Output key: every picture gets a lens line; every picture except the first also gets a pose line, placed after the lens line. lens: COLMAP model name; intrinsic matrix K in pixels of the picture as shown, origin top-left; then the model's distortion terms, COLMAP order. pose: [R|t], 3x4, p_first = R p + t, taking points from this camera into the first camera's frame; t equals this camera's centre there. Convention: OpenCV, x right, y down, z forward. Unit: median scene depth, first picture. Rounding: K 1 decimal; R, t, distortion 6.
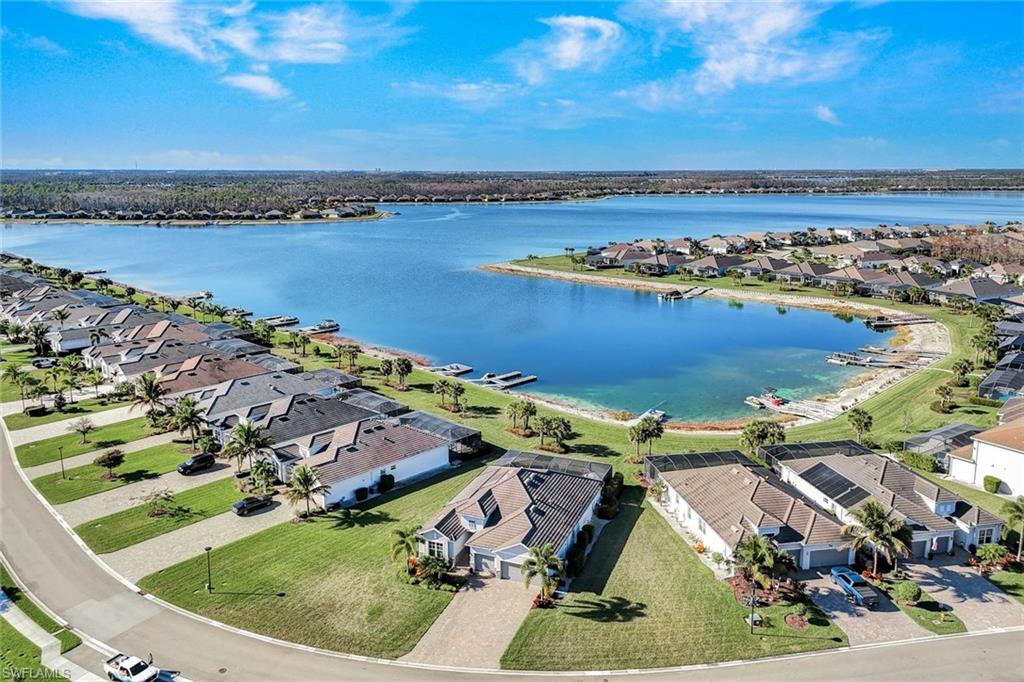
lens RADIAL K [[758.0, 0, 507.2], [0, 758.0, 292.0], [0, 0, 1]] dist [0.086758, -0.113005]
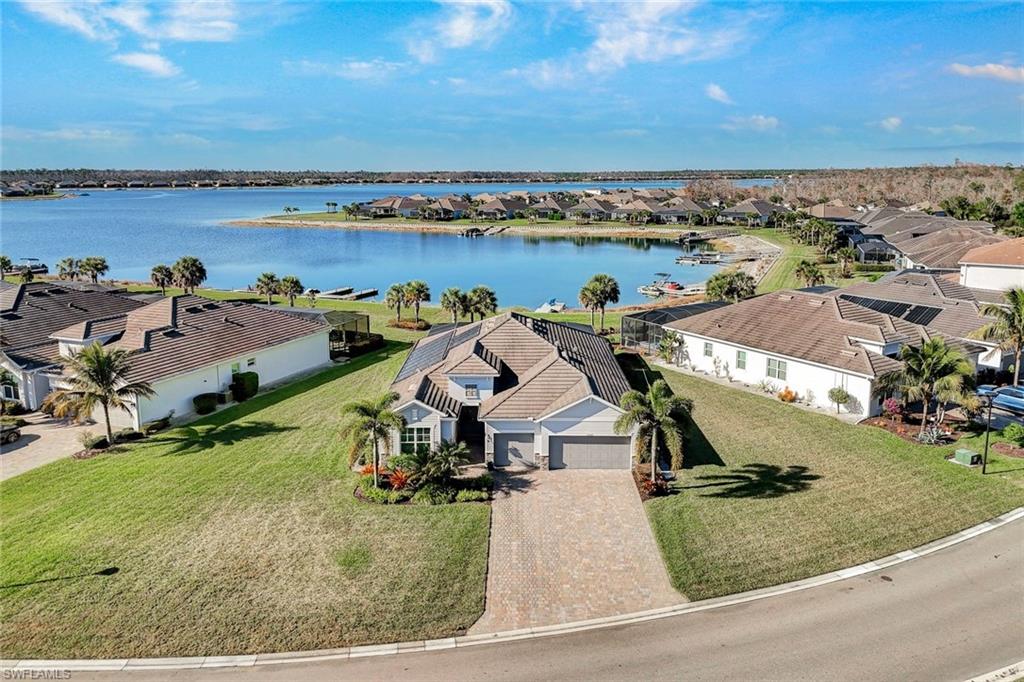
lens RADIAL K [[758.0, 0, 507.2], [0, 758.0, 292.0], [0, 0, 1]] dist [0.086758, -0.113005]
pose [[0.929209, -0.059425, 0.364746, -0.183820], [0.064910, 0.997887, -0.002785, 0.198277], [-0.363810, 0.026264, 0.931103, 0.400699]]
